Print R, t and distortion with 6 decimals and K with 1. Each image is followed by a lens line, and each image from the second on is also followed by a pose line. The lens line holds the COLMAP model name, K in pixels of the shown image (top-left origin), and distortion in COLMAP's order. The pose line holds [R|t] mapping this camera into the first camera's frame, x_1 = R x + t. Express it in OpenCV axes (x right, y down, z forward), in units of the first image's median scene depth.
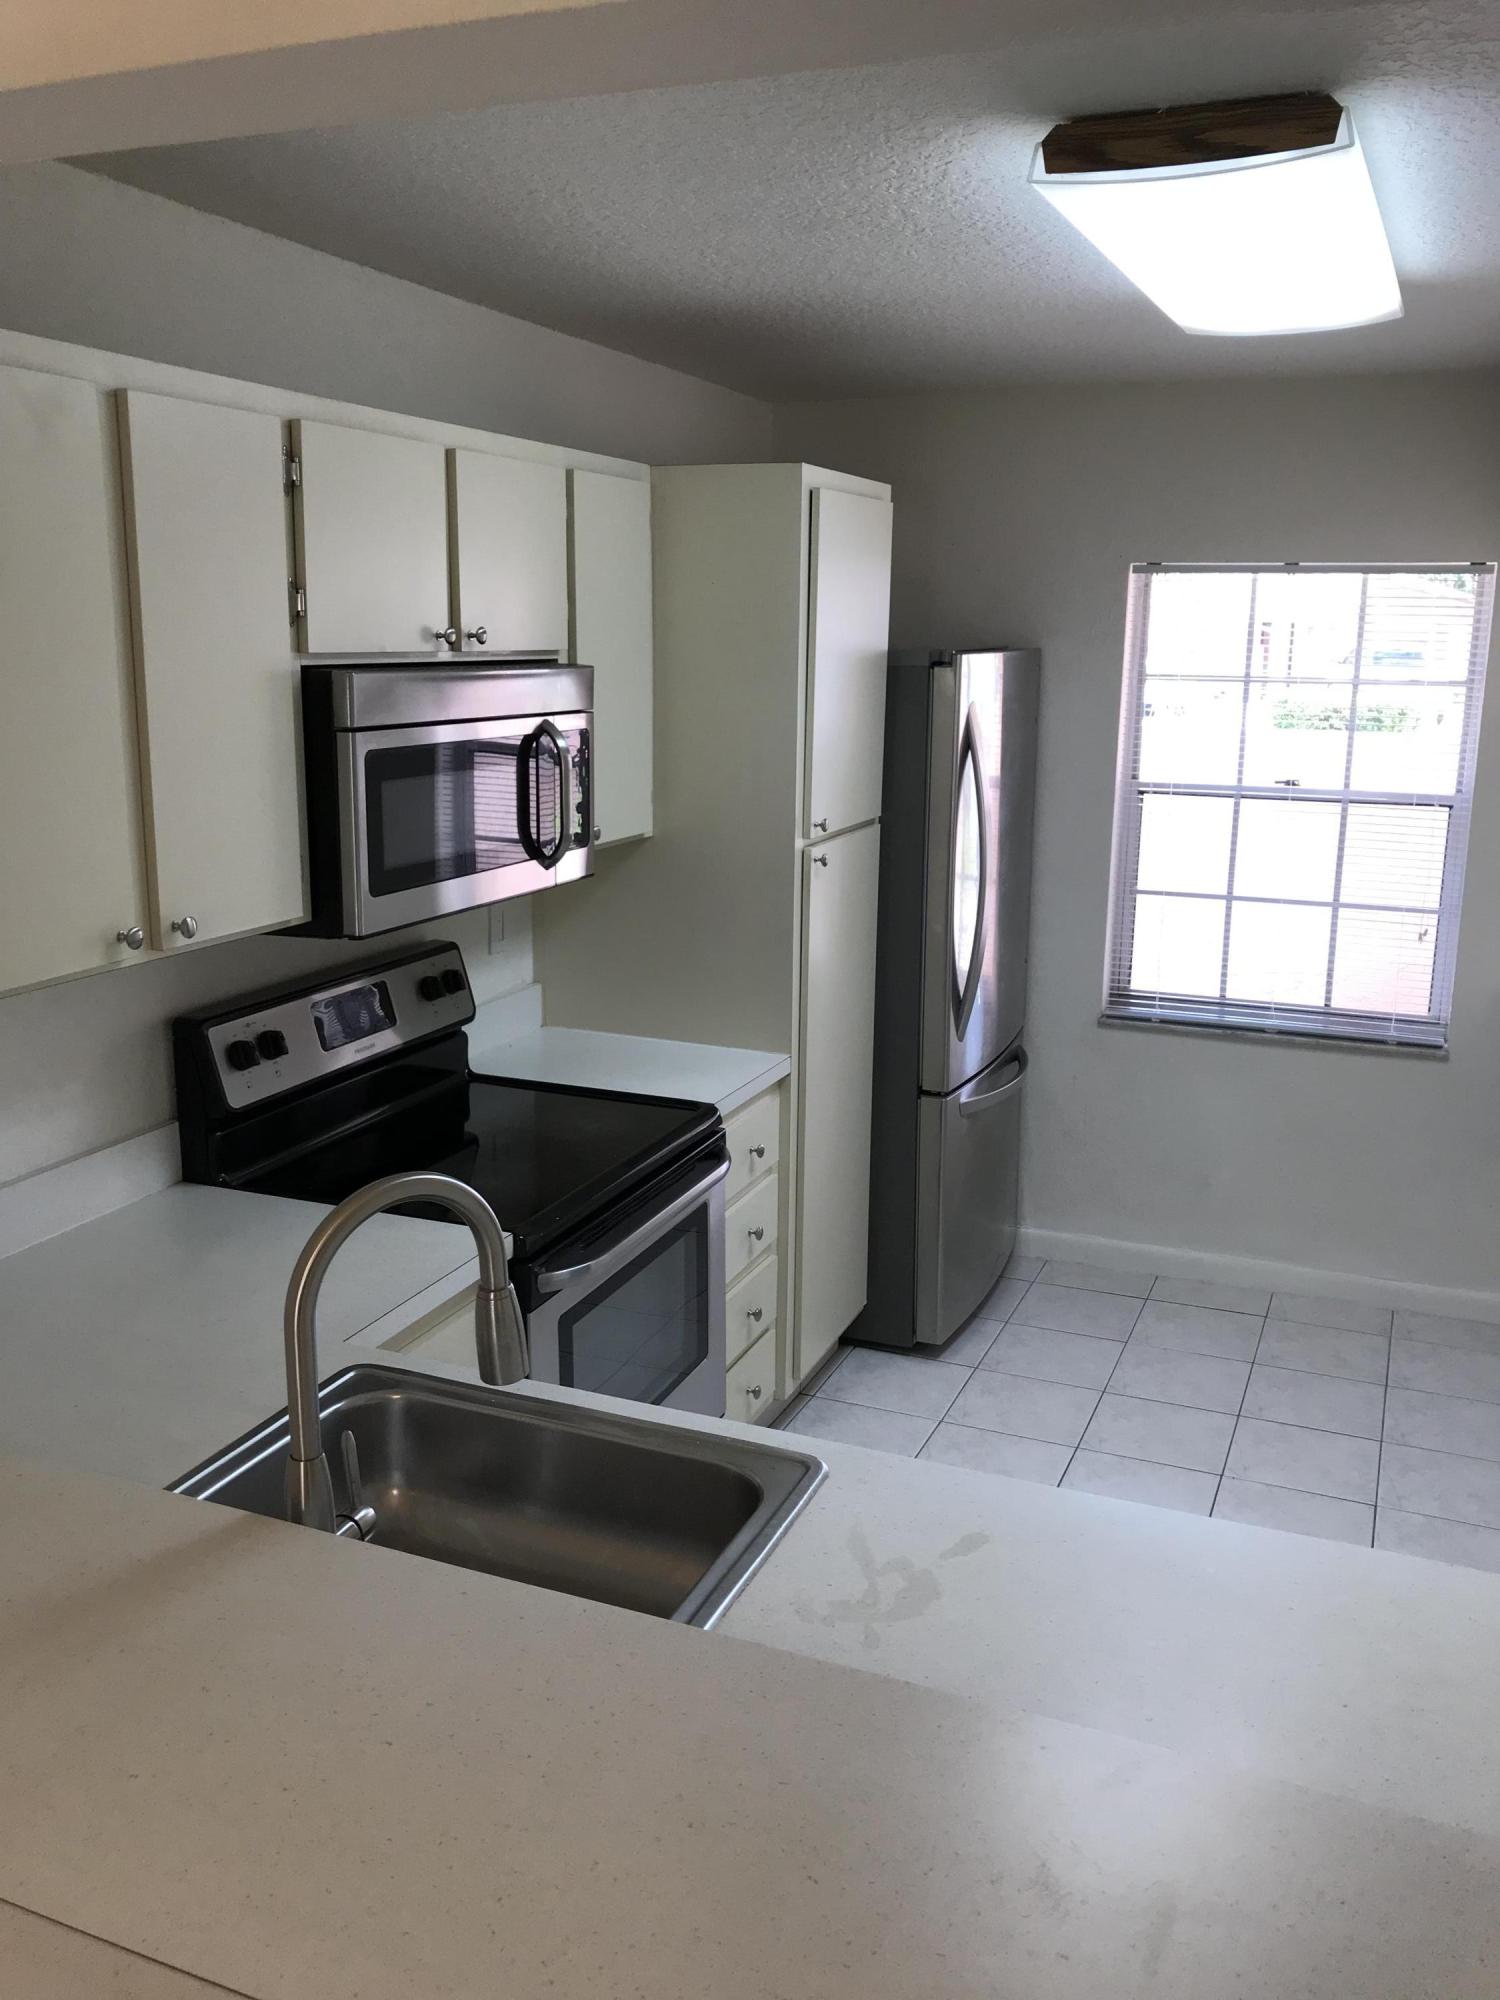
lens RADIAL K [[1648.1, 0, 763.8], [0, 1648.1, 998.6], [0, 0, 1]] dist [0.027229, -0.008222]
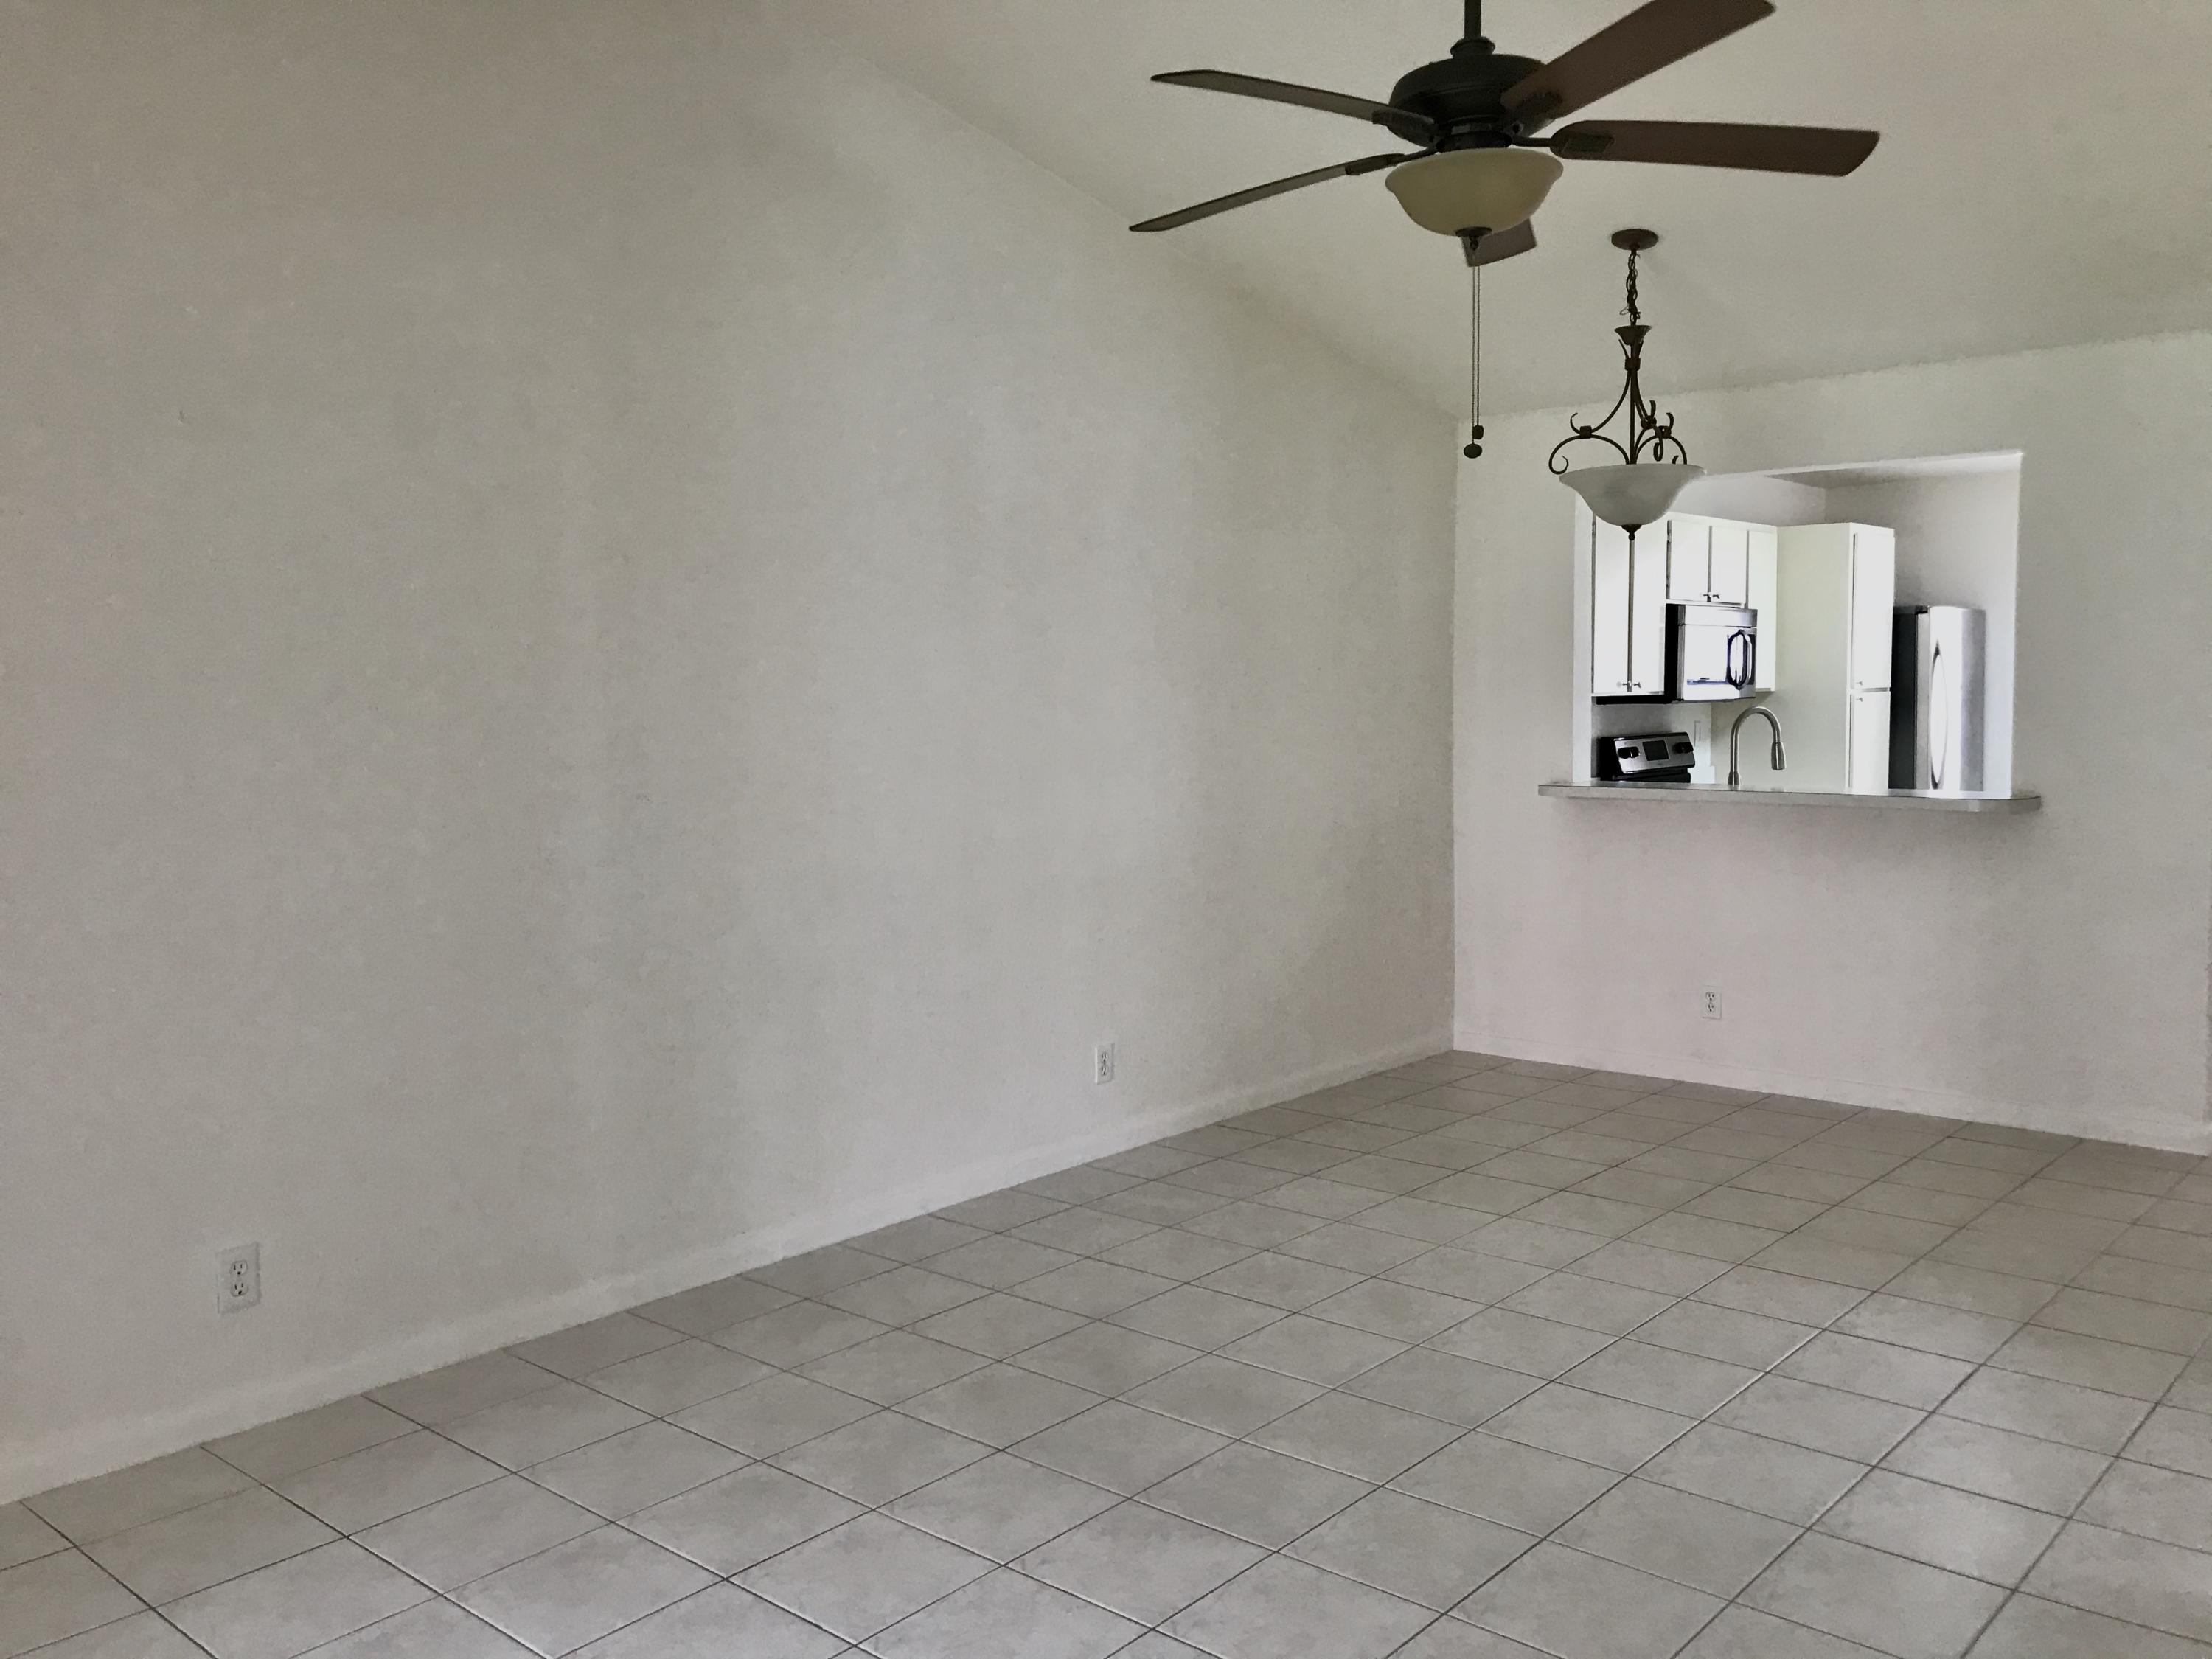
lens RADIAL K [[1822.8, 0, 1108.3], [0, 1822.8, 818.4], [0, 0, 1]] dist [0.027229, -0.008222]
pose [[0.943414, 0.001325, -0.331616, -0.089583], [-0.050189, 0.989043, -0.138833, 0.412474], [0.327799, 0.147621, 0.933143, -1.395903]]
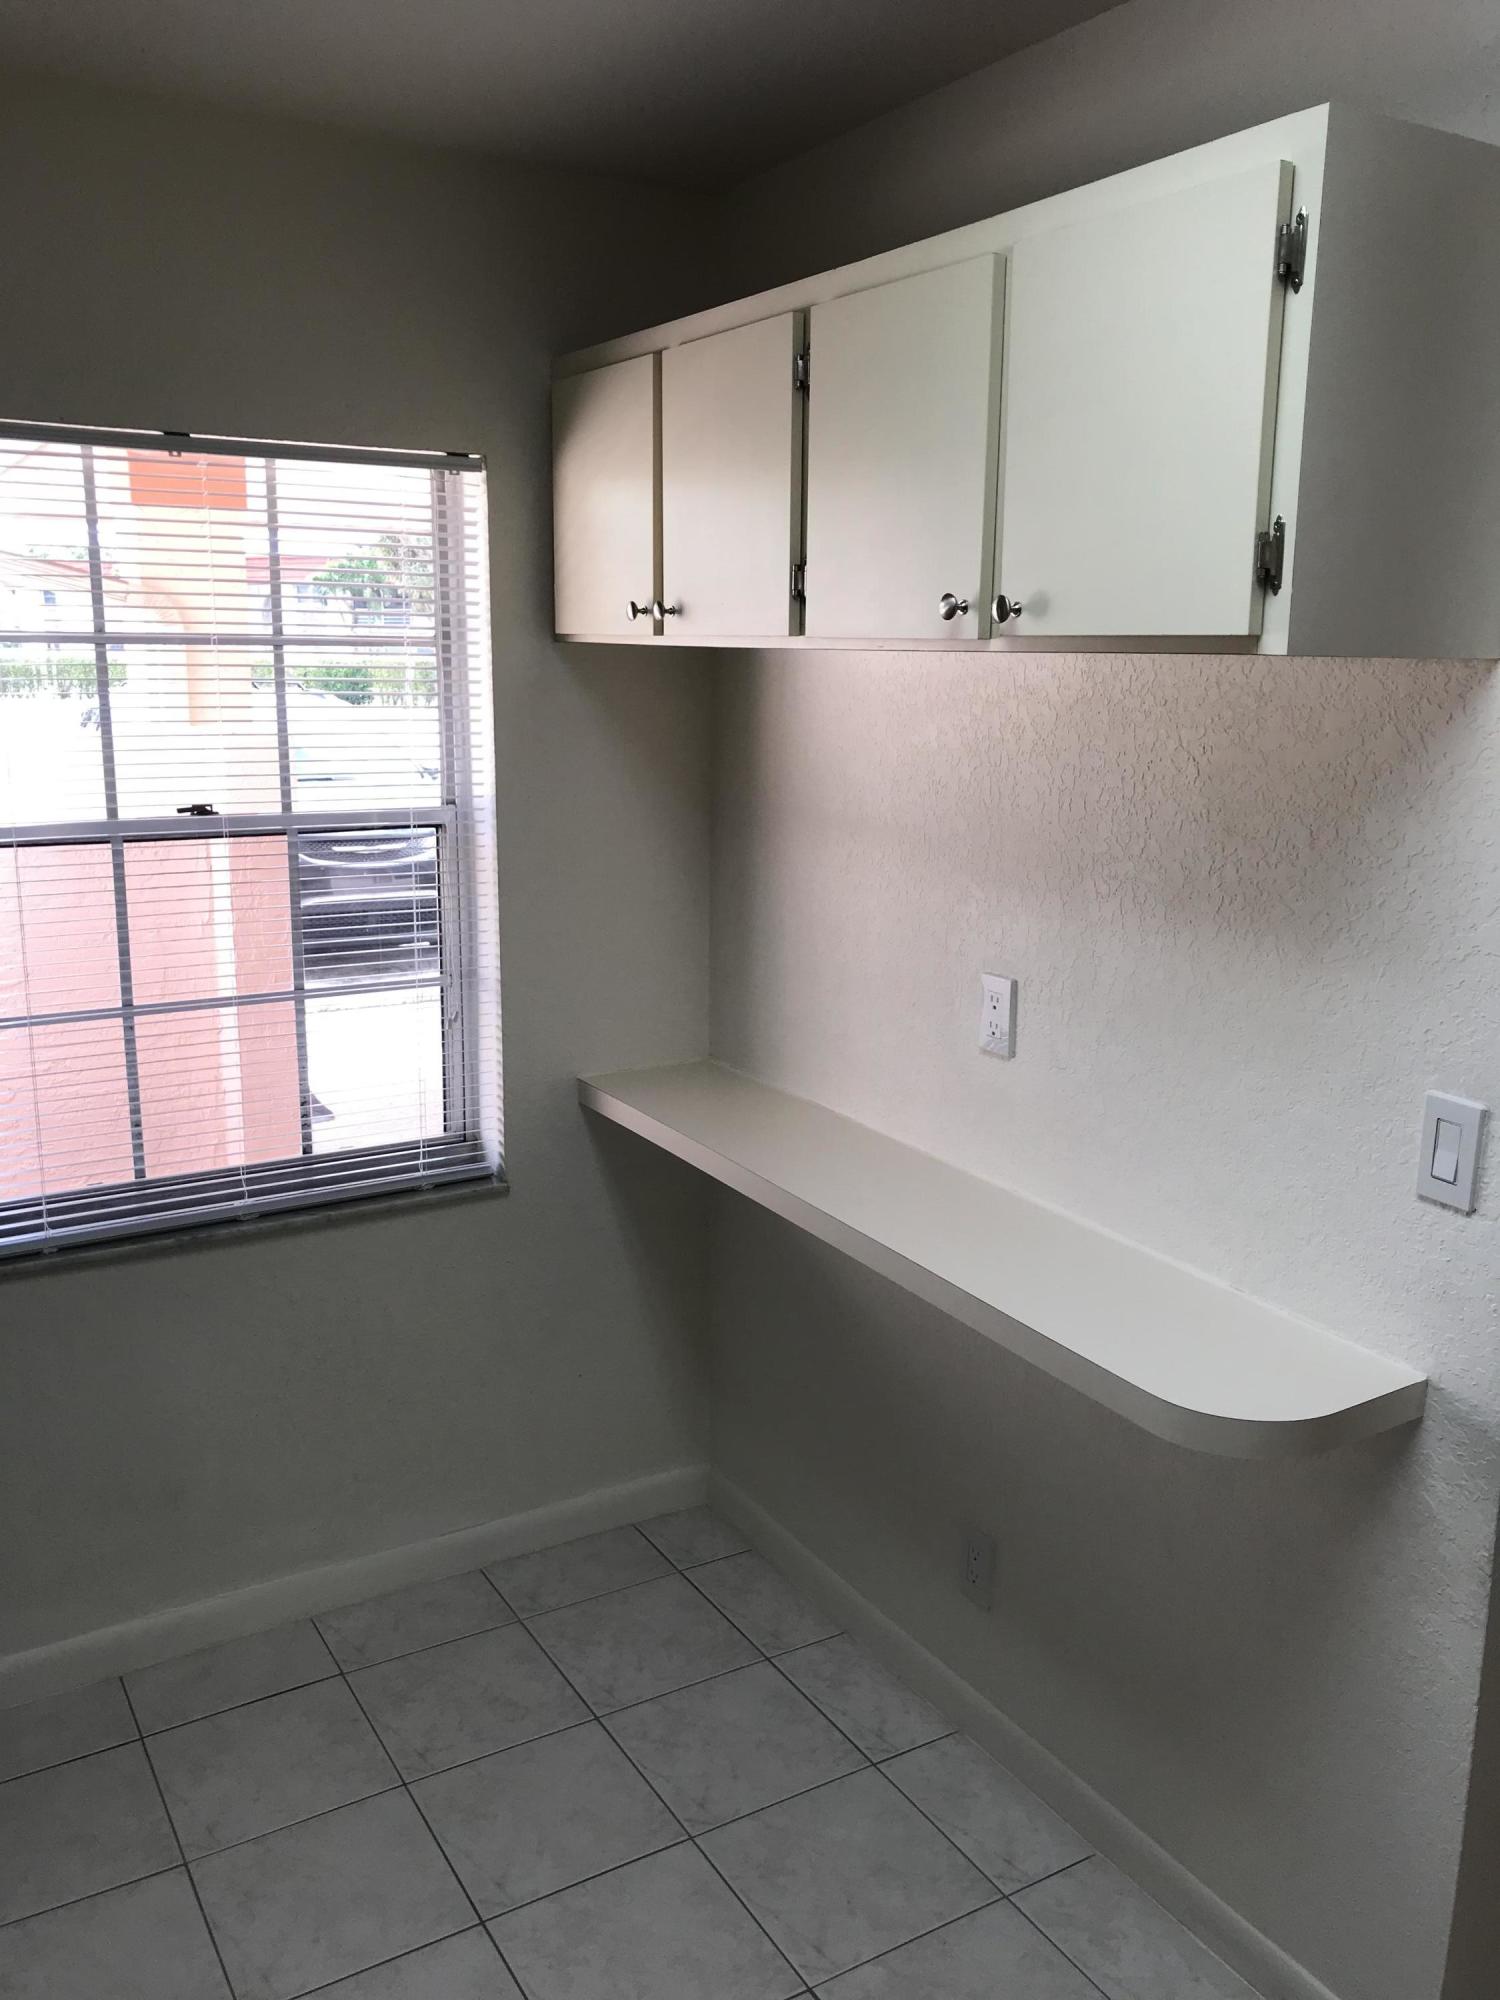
lens RADIAL K [[1648.1, 0, 755.8], [0, 1648.1, 994.3], [0, 0, 1]] dist [0.027229, -0.008222]
pose [[0.599656, -0.159305, 0.784241, -0.053548], [0.183587, 0.981235, 0.058944, -0.075286], [-0.778915, 0.108631, 0.617650, 0.572981]]
